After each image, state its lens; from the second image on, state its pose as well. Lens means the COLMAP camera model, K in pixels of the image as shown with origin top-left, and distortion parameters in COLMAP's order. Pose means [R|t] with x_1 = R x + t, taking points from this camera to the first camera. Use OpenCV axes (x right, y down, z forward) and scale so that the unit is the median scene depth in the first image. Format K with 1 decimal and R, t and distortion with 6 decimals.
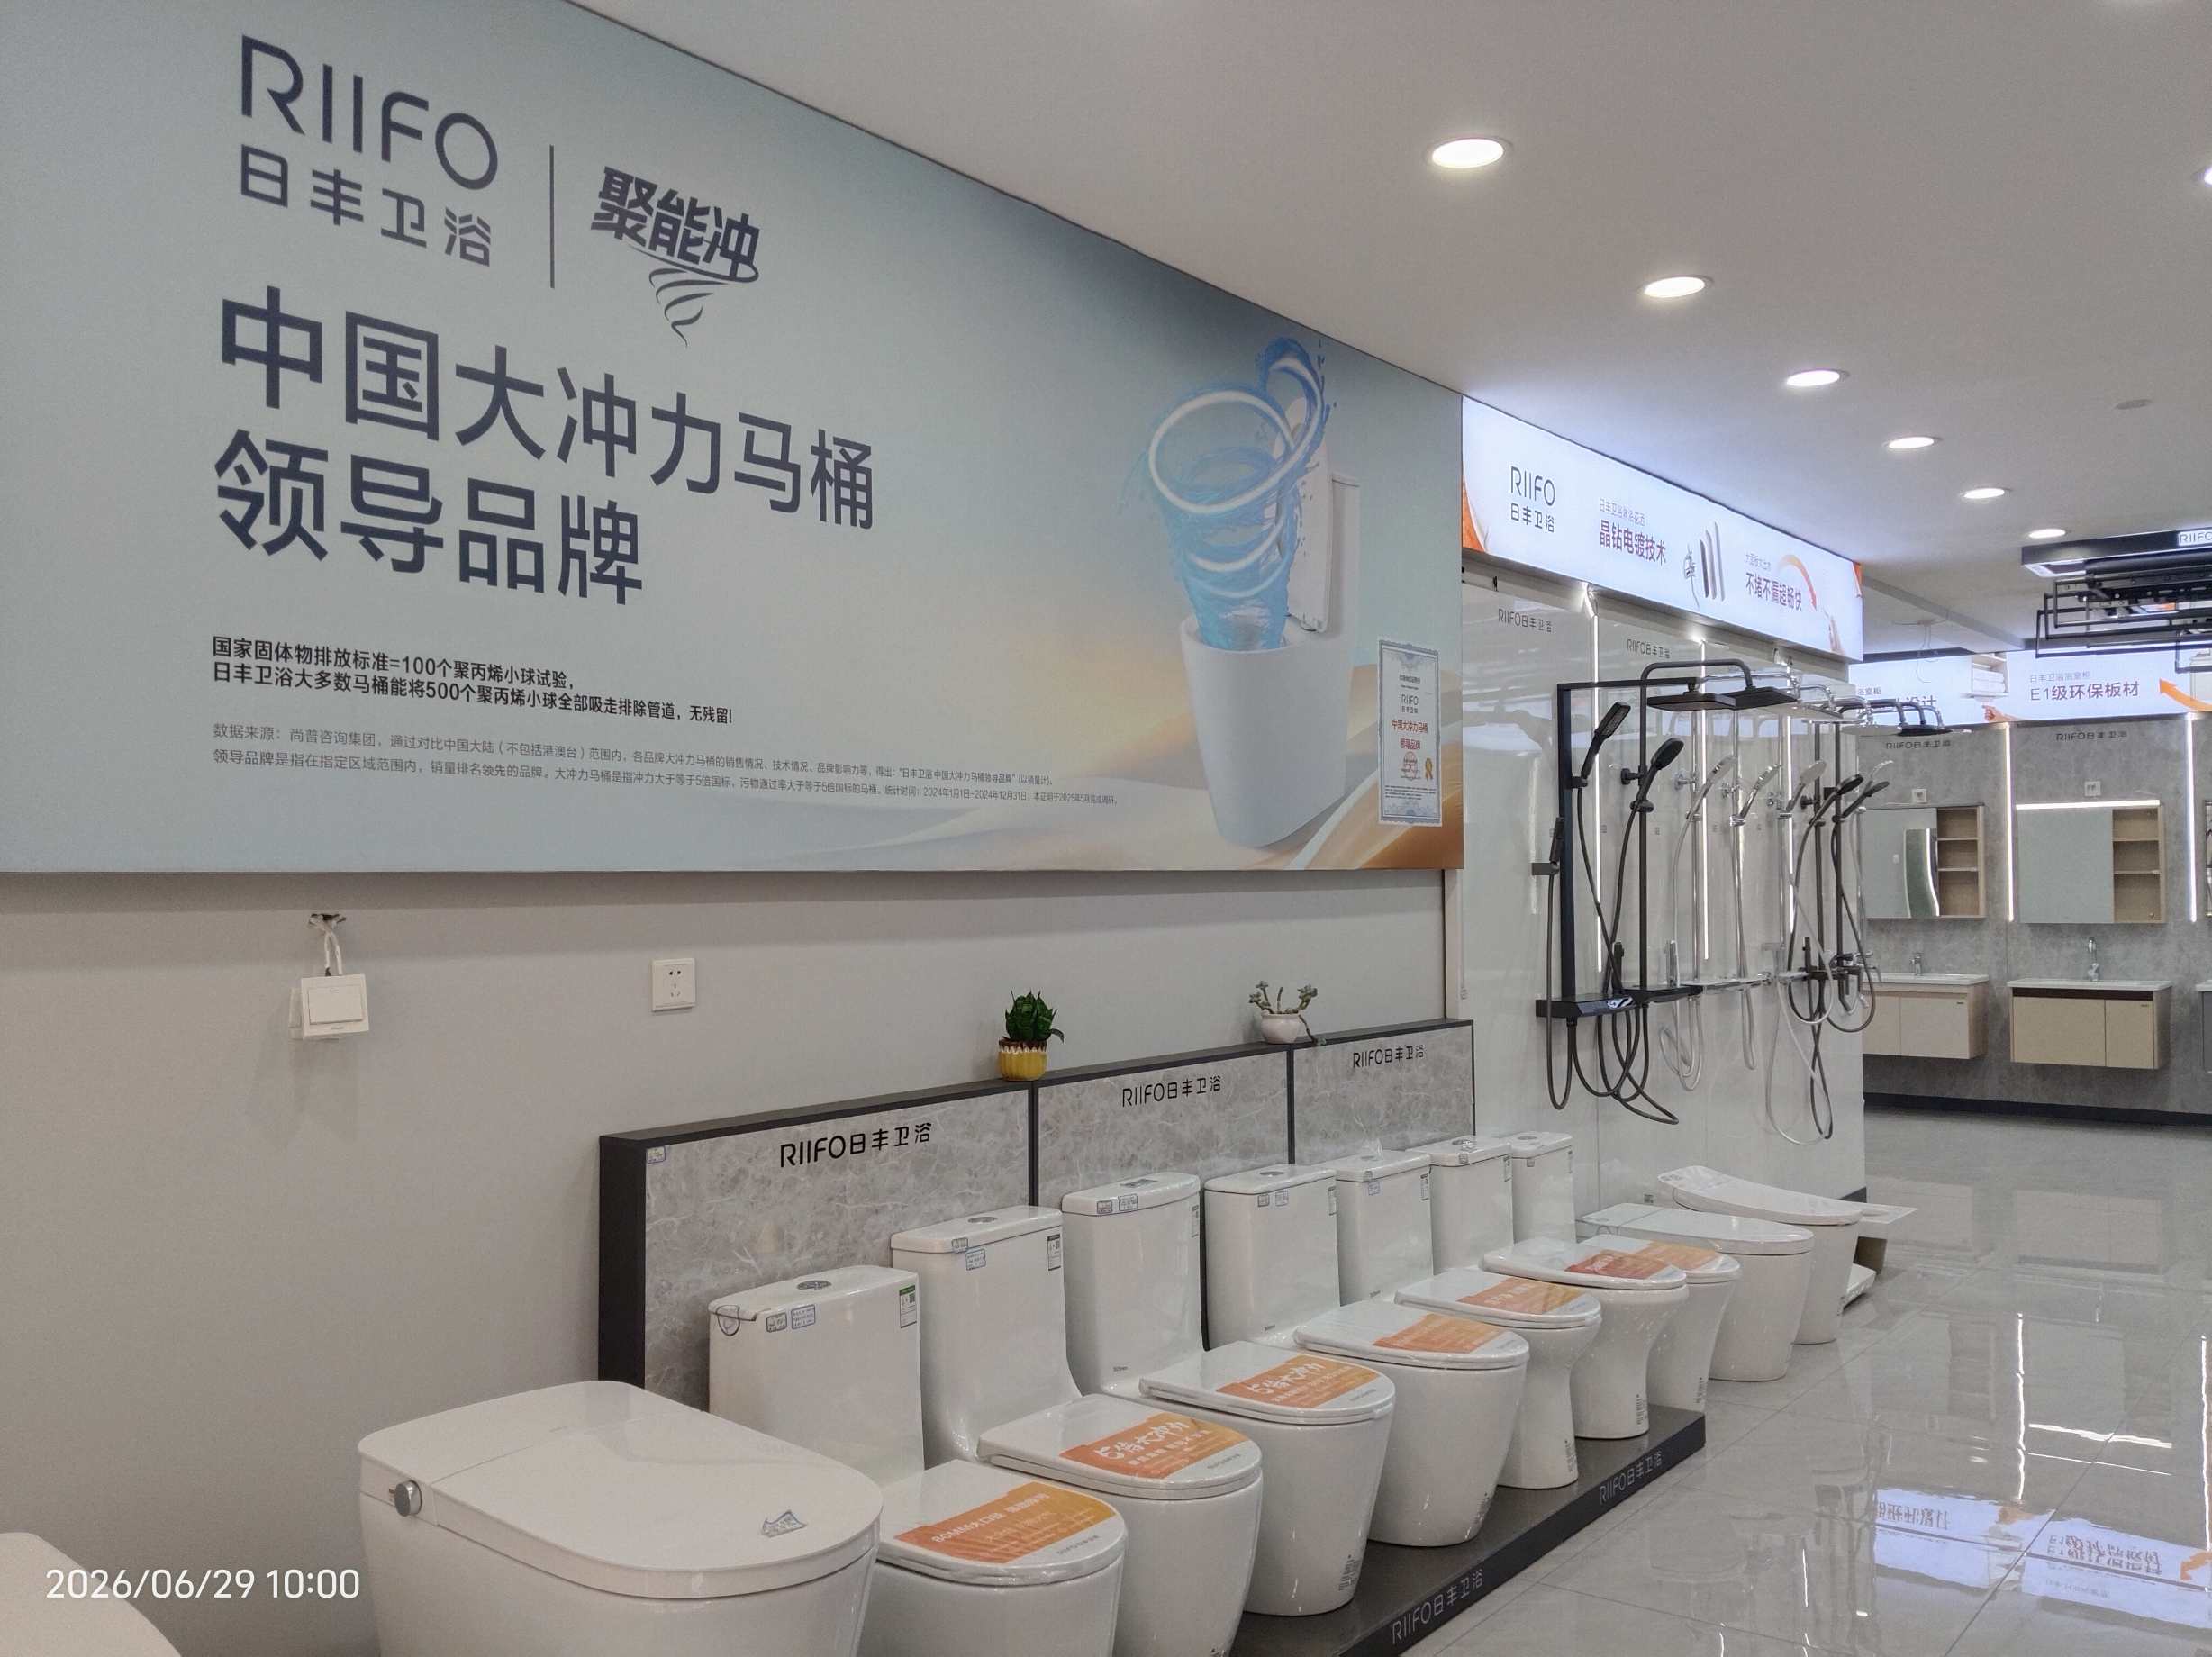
lens RADIAL K [[1803.9, 0, 1106.0], [0, 1803.9, 828.5], [0, 0, 1]] dist [0.104001, -0.211922]
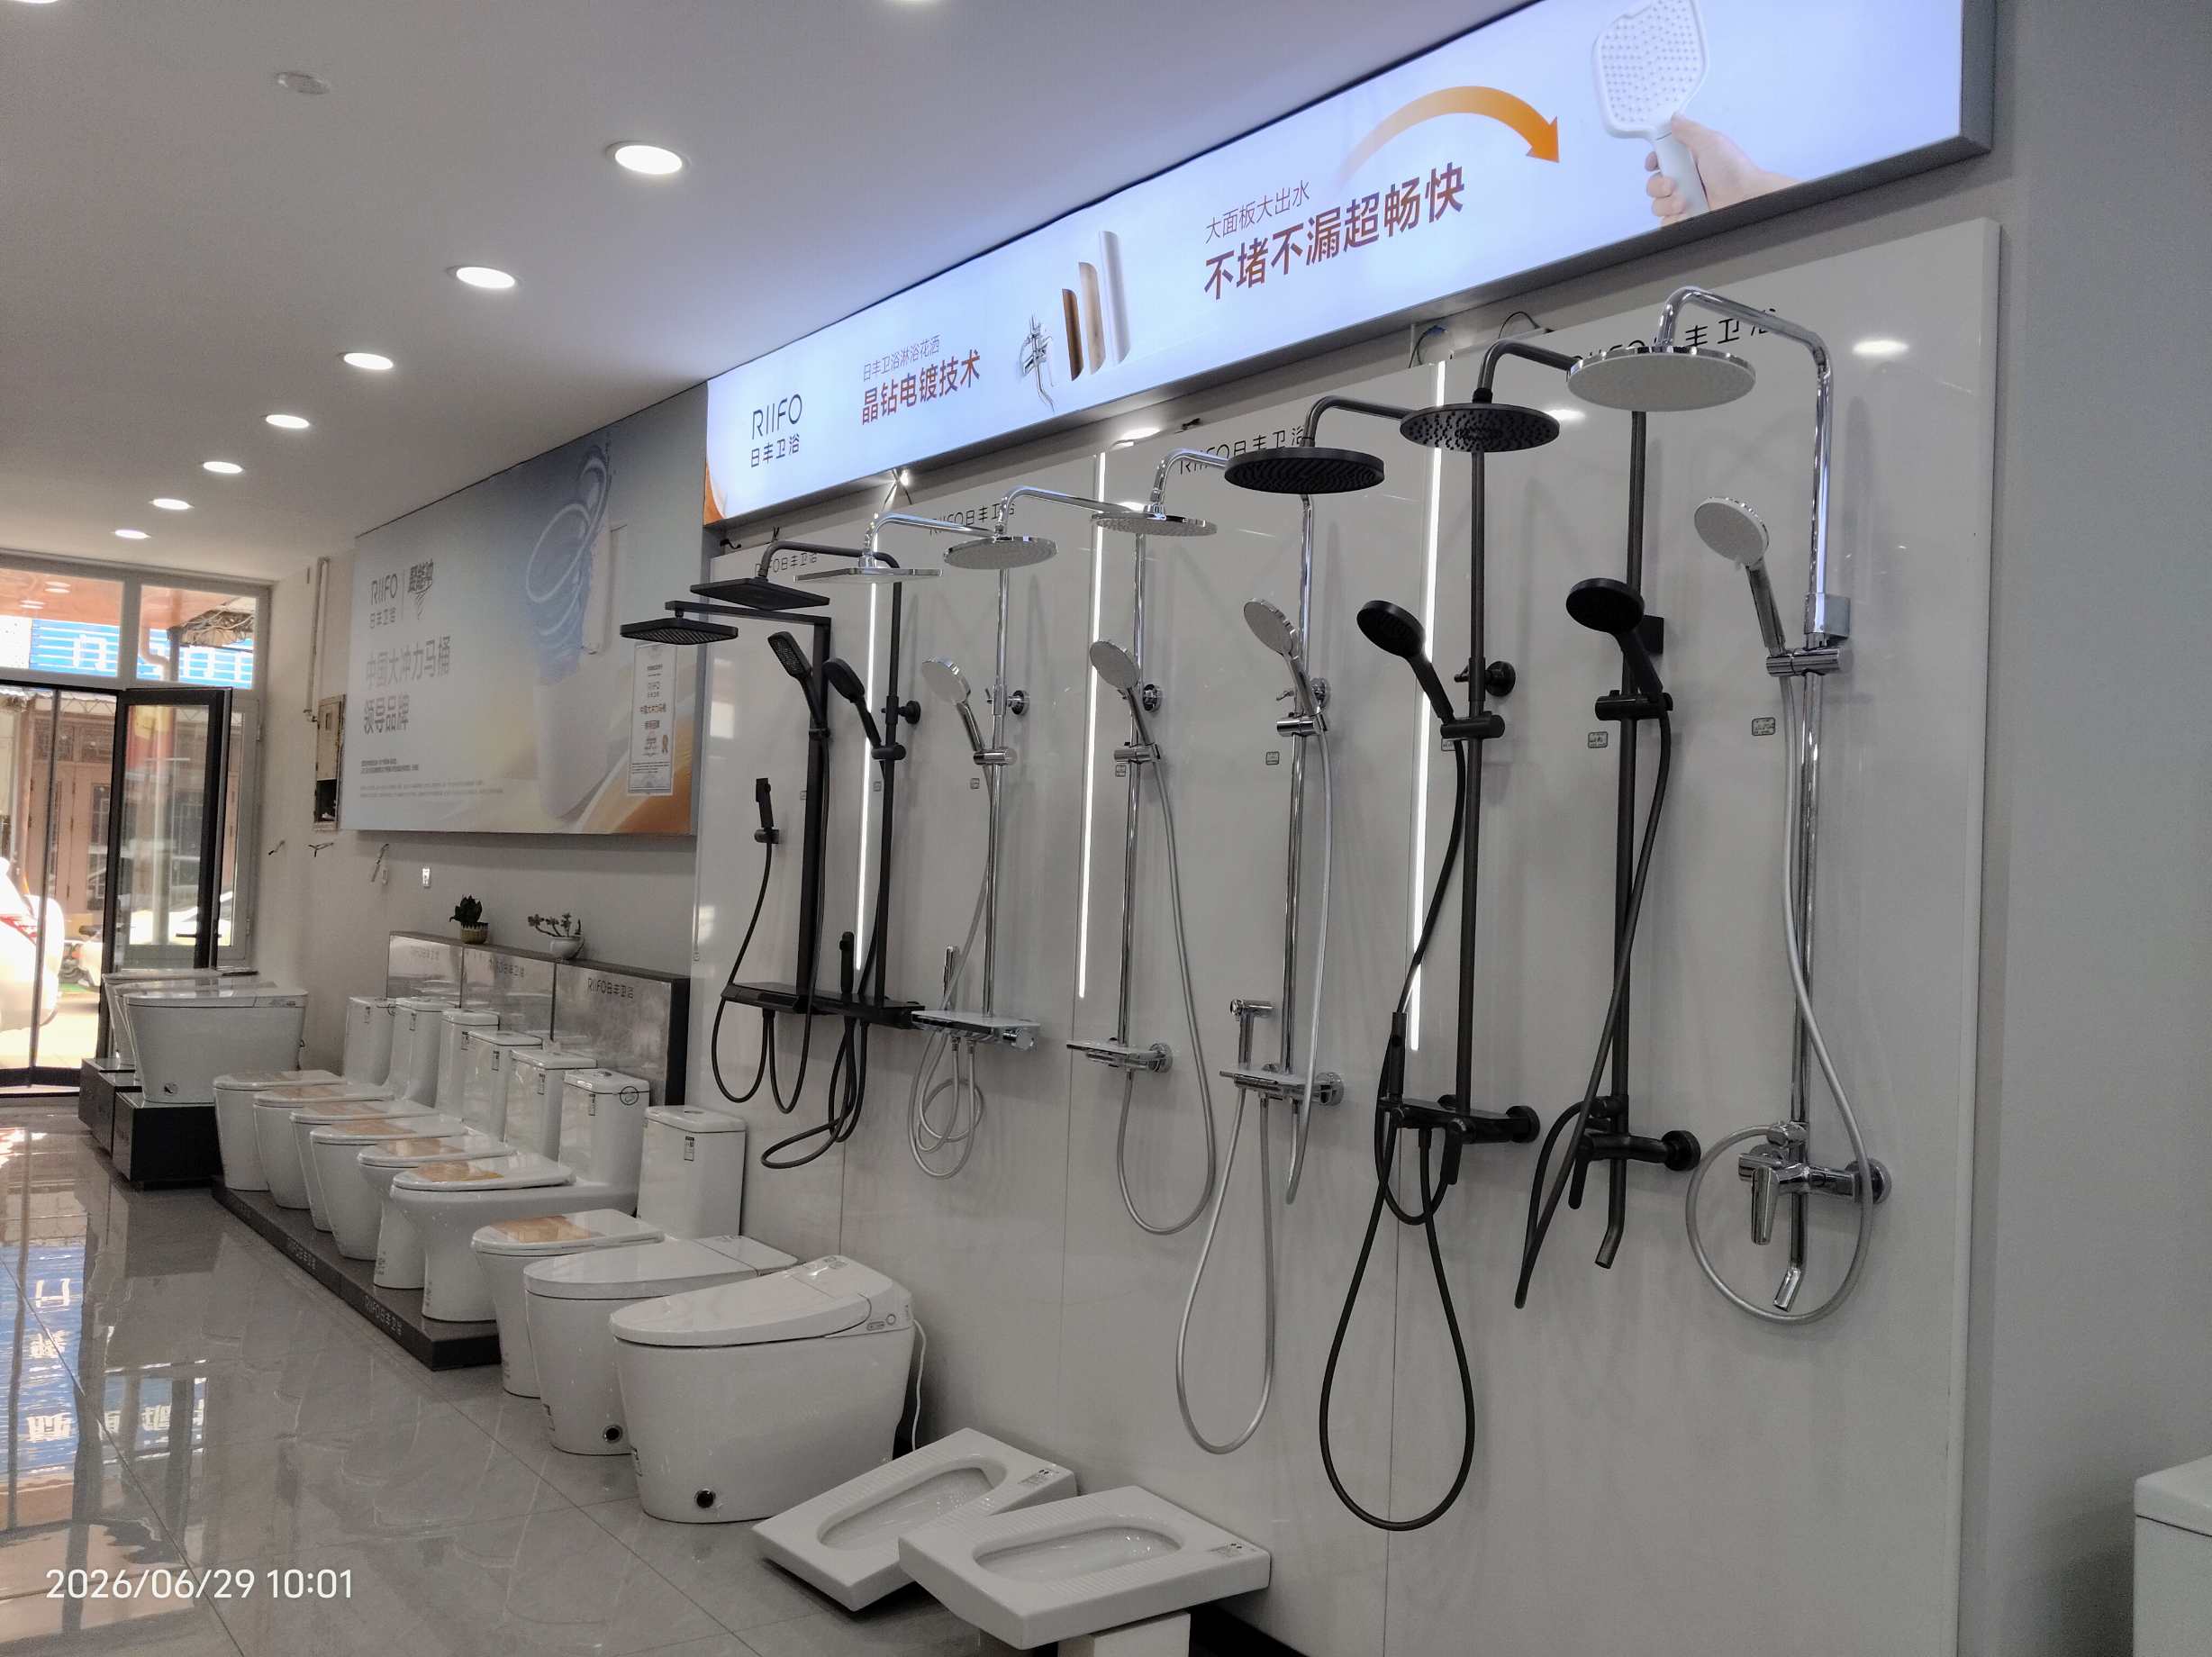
lens RADIAL K [[1803.9, 0, 1106.0], [0, 1803.9, 828.5], [0, 0, 1]] dist [0.104001, -0.211922]
pose [[-0.245290, -0.027400, -0.969062, 1.188429], [-0.010639, 0.999616, -0.025571, 0.044477], [0.969391, 0.004037, -0.245488, 1.535378]]
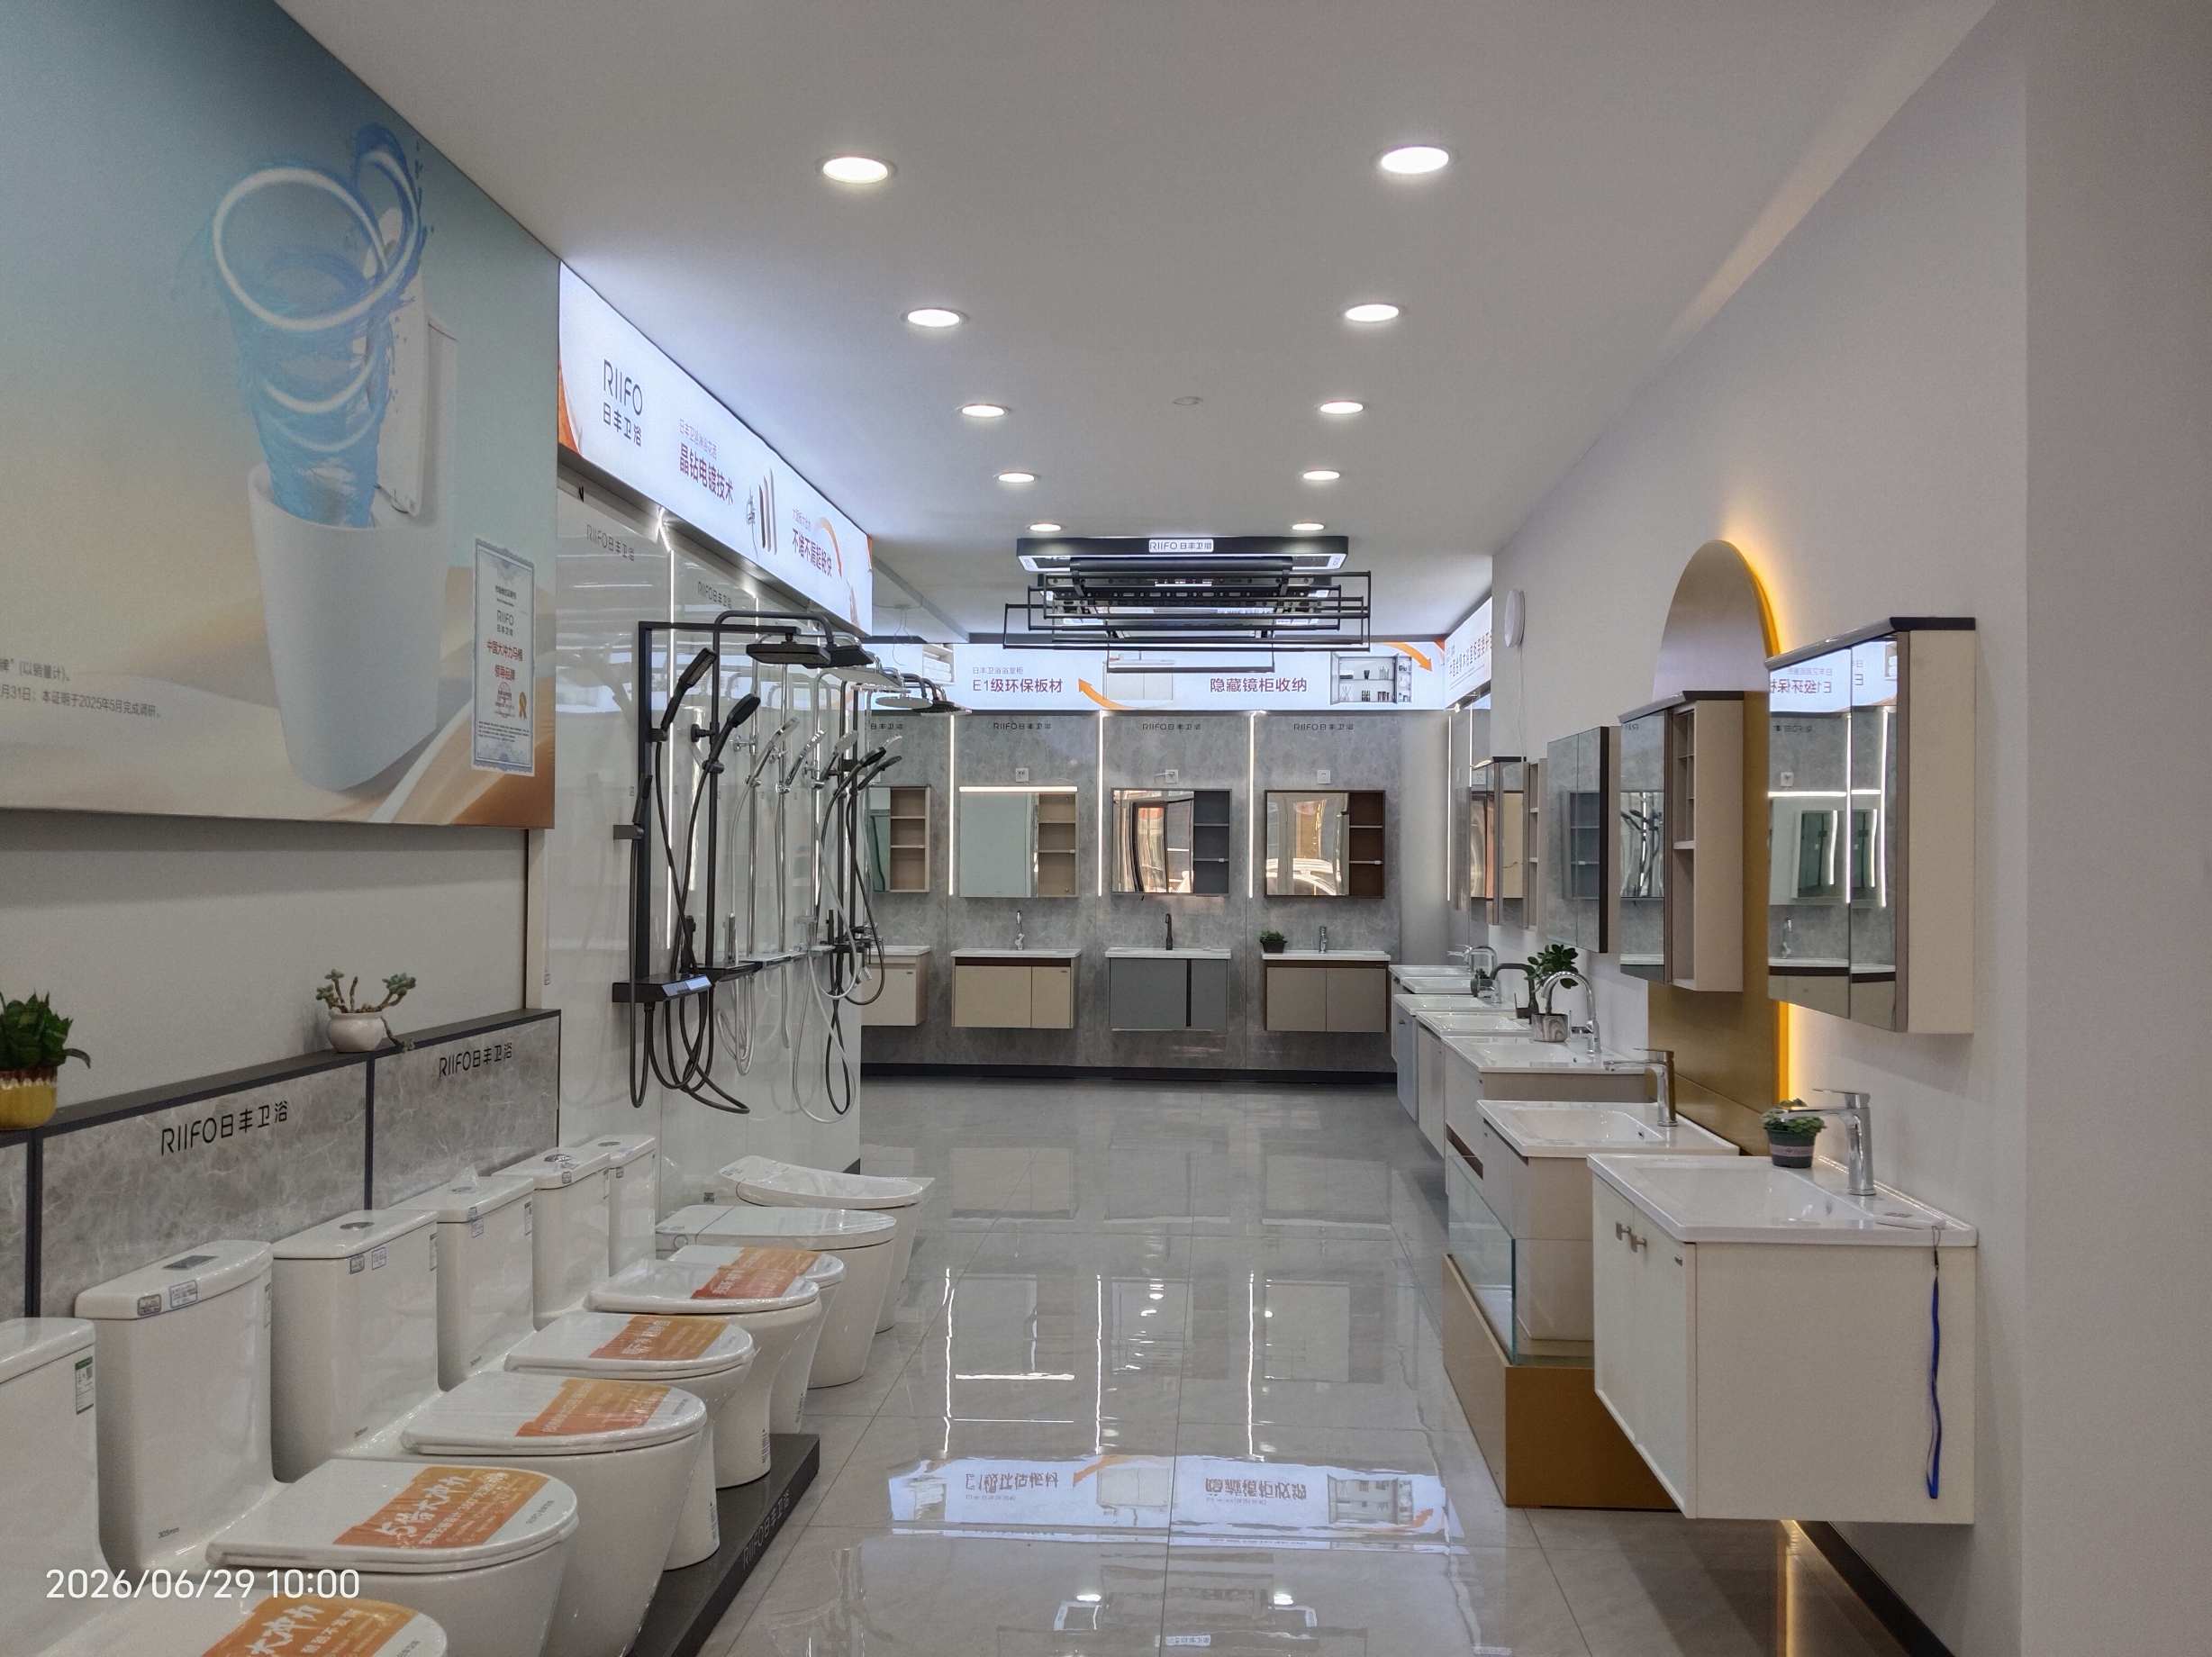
lens RADIAL K [[1803.9, 0, 1106.0], [0, 1803.9, 828.5], [0, 0, 1]] dist [0.104001, -0.211922]
pose [[0.821443, 0.021380, 0.569890, -0.072911], [-0.027932, 0.999606, 0.002759, 0.013090], [-0.569606, -0.018185, 0.821716, 0.172211]]
